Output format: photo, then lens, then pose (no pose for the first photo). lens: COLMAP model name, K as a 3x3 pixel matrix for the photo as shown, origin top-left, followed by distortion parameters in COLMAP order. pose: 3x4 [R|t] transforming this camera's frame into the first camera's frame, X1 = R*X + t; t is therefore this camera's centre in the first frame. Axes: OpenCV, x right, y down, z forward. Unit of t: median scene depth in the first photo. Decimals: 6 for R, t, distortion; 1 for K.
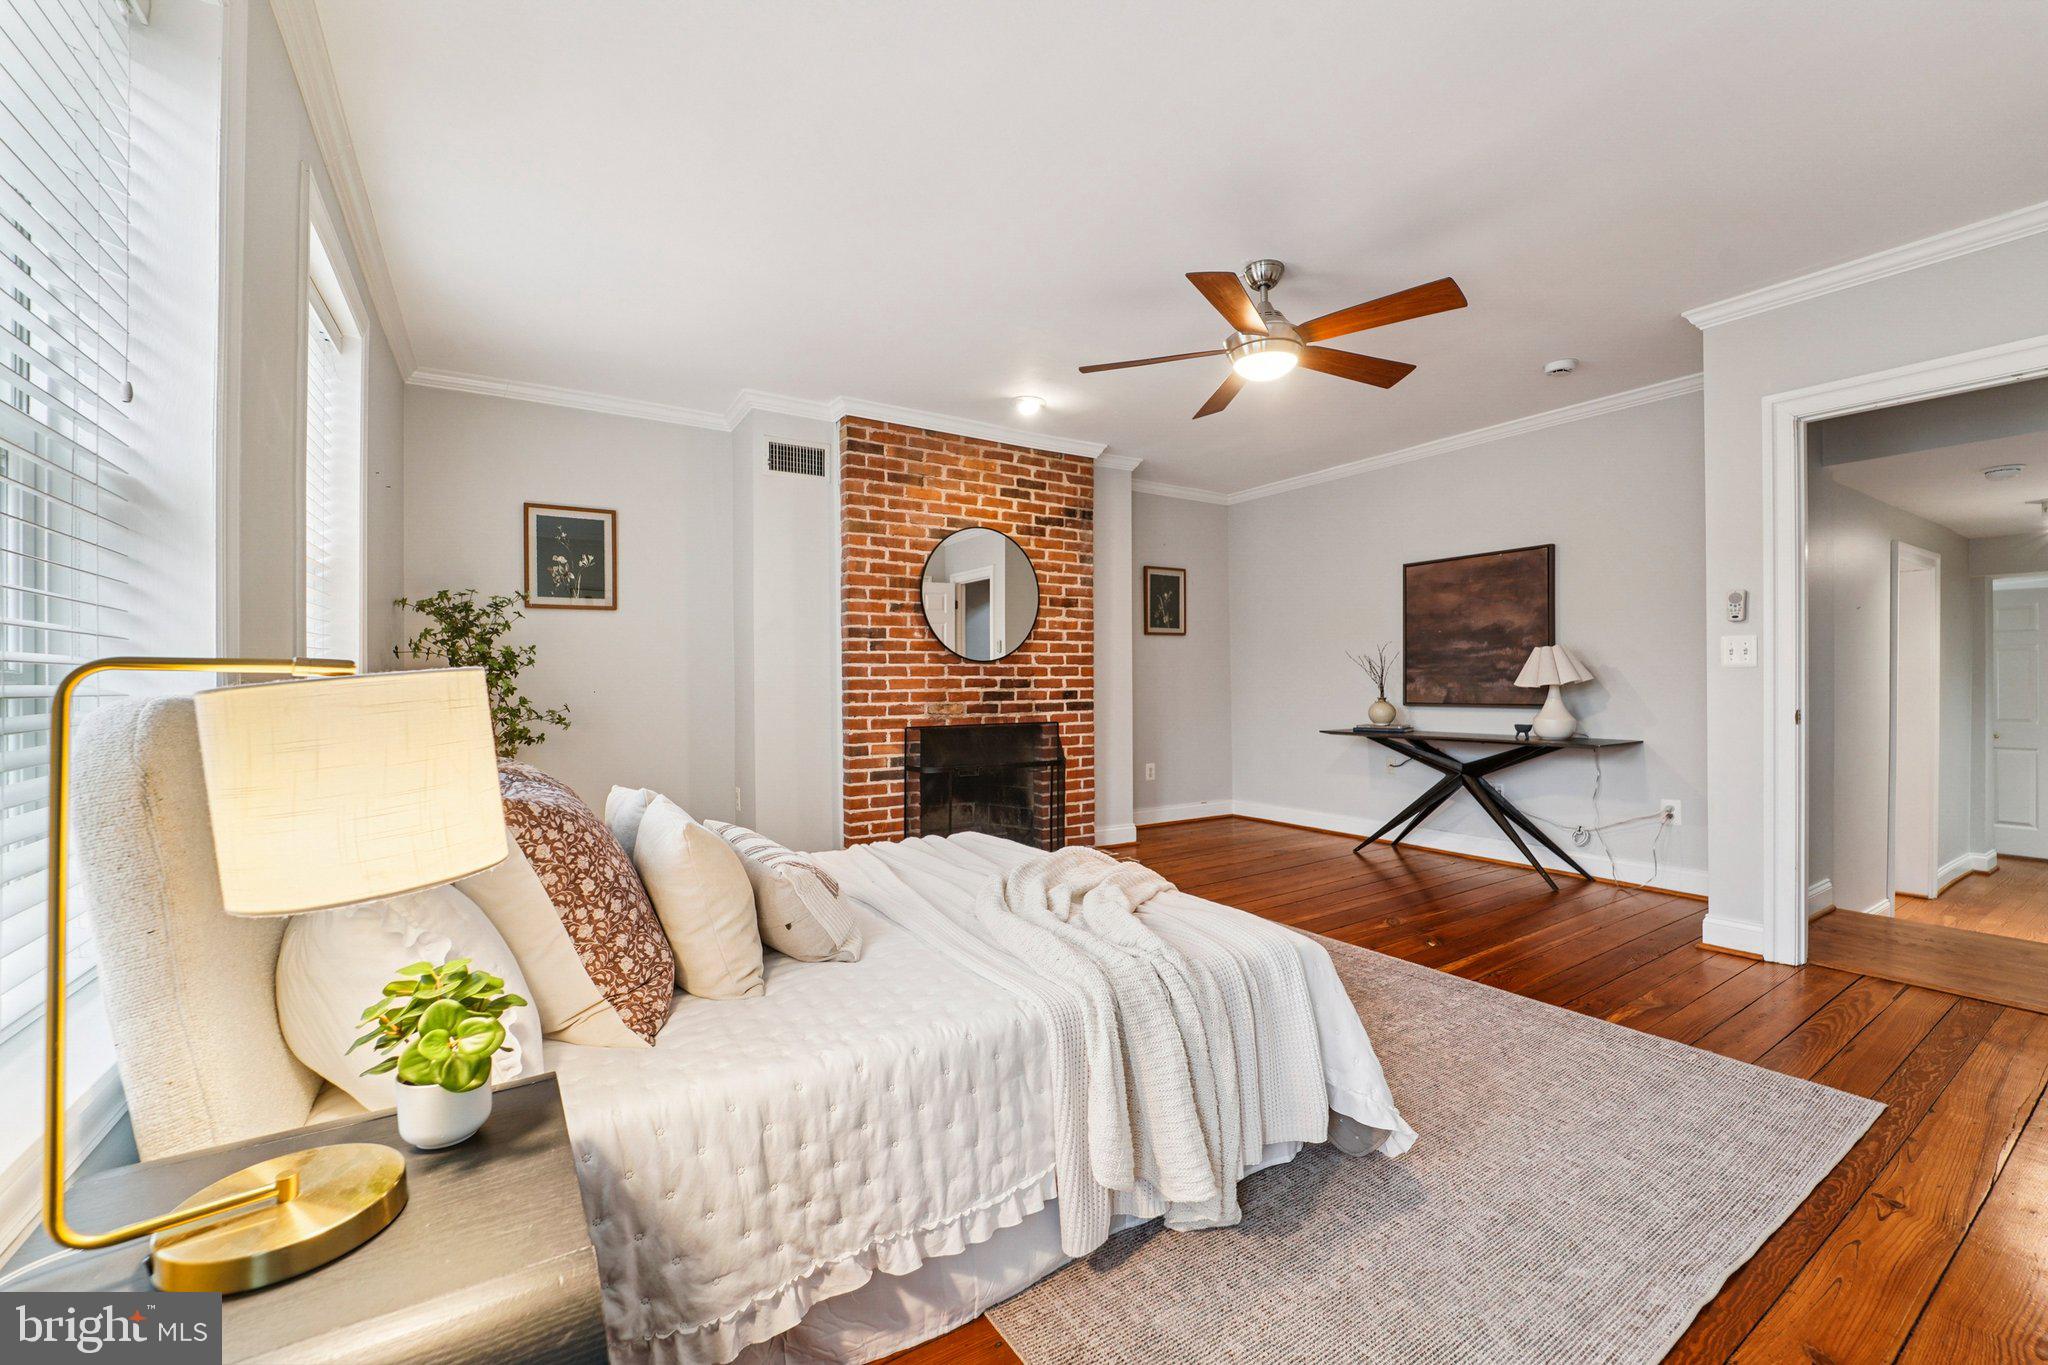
lens RADIAL K [[837.8, 0, 1031.5], [0, 837.8, 678.4], [0, 0, 1]] dist [-0.015213, -0.000534]
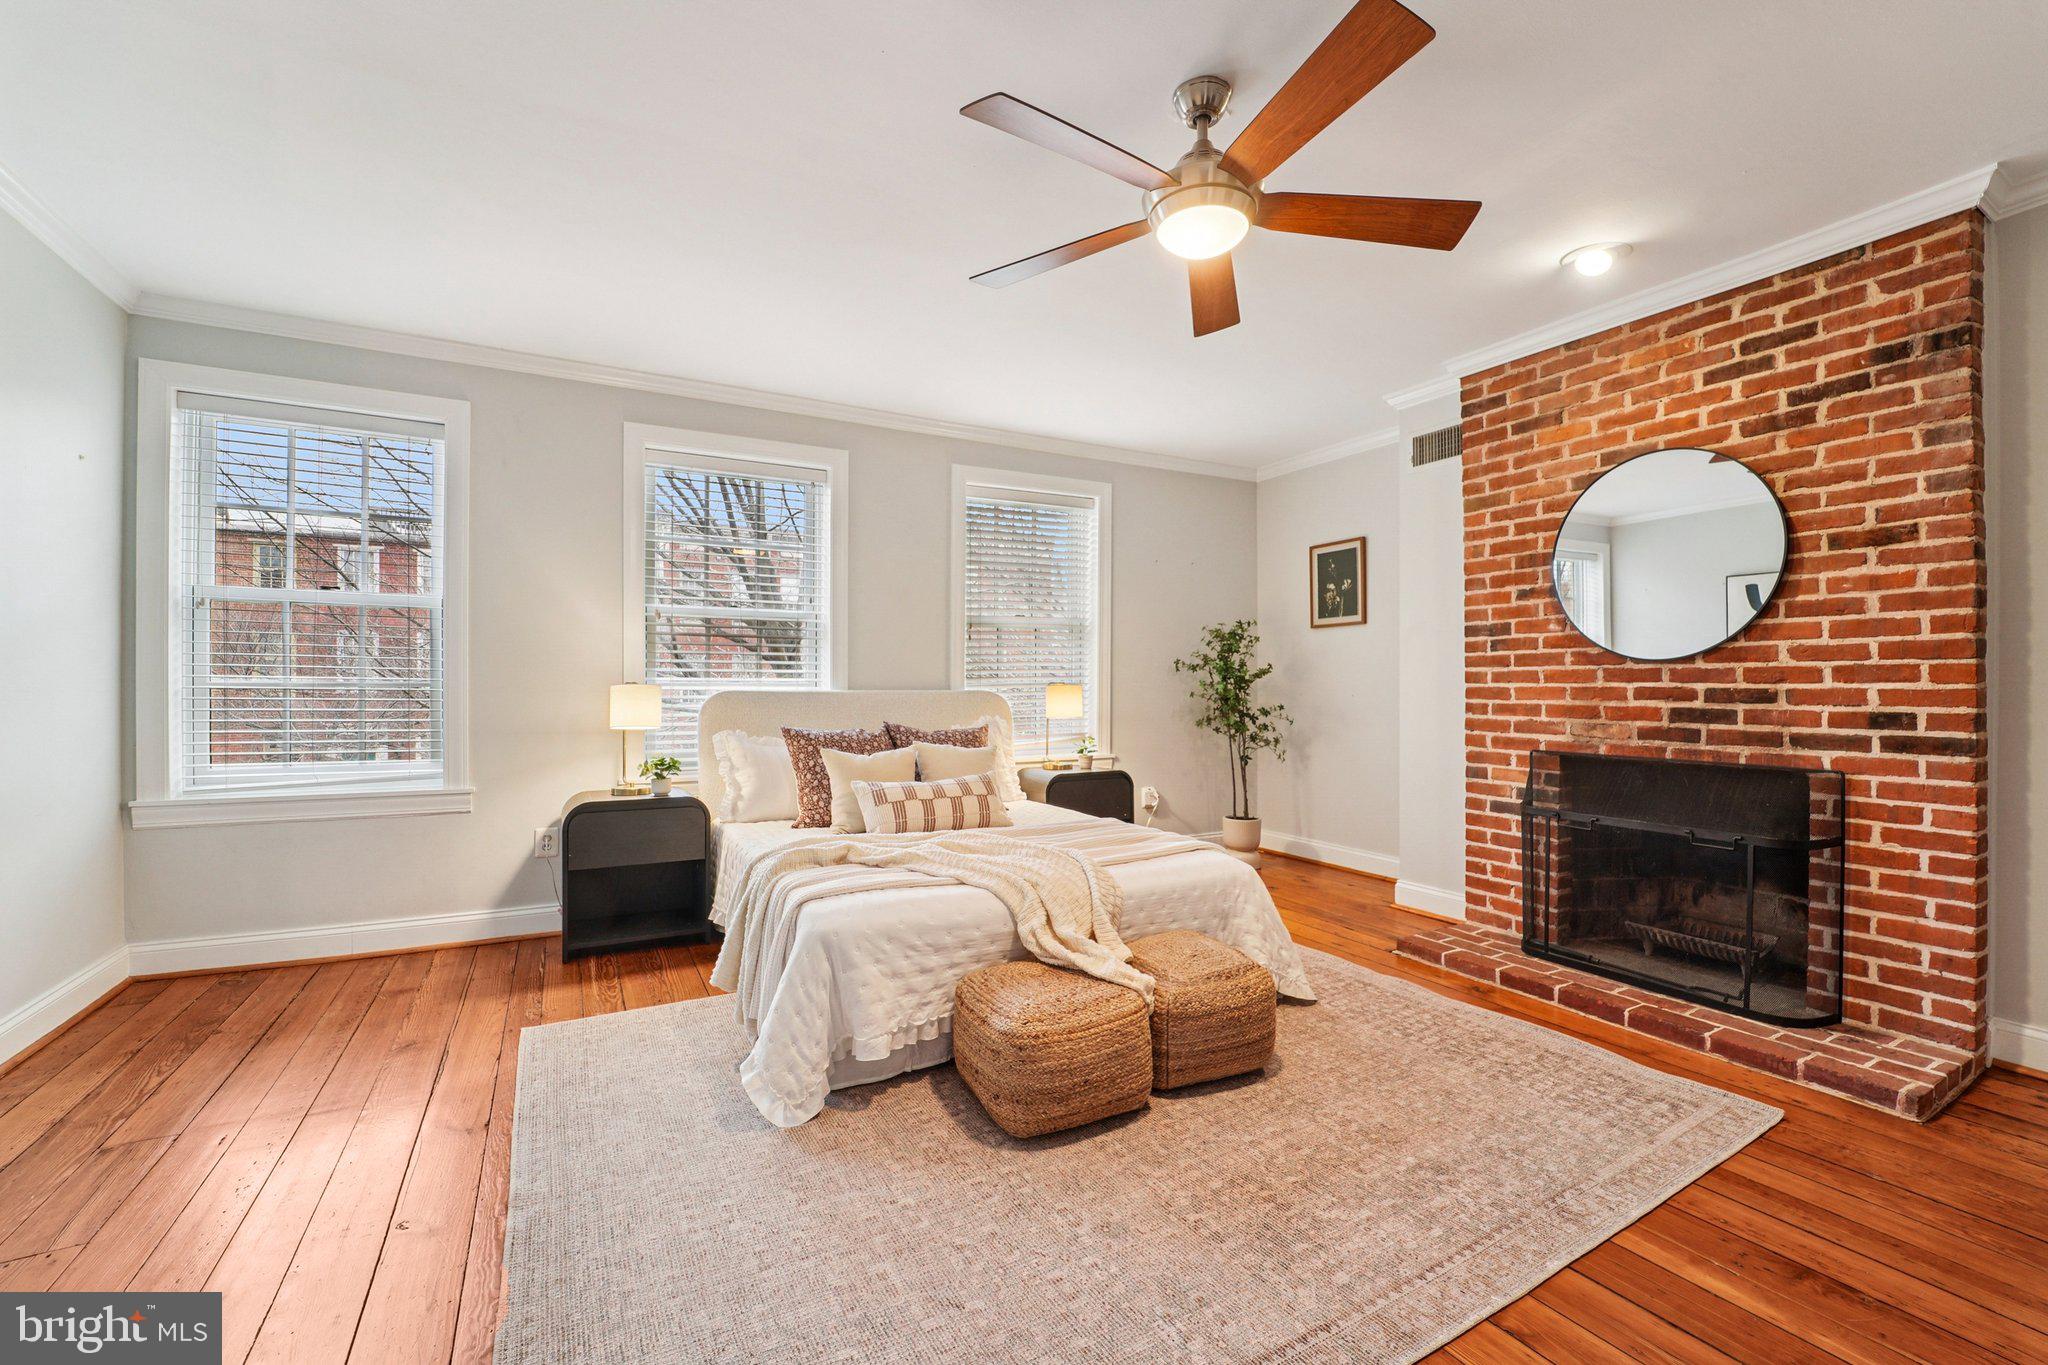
lens RADIAL K [[837.8, 0, 1032.7], [0, 837.8, 680.0], [0, 0, 1]] dist [-0.015213, -0.000534]
pose [[-0.053725, -0.000220, -0.998556, 0.593248], [0.001348, 0.999999, -0.000293, -0.005413], [0.998555, -0.001362, -0.053725, 0.550993]]
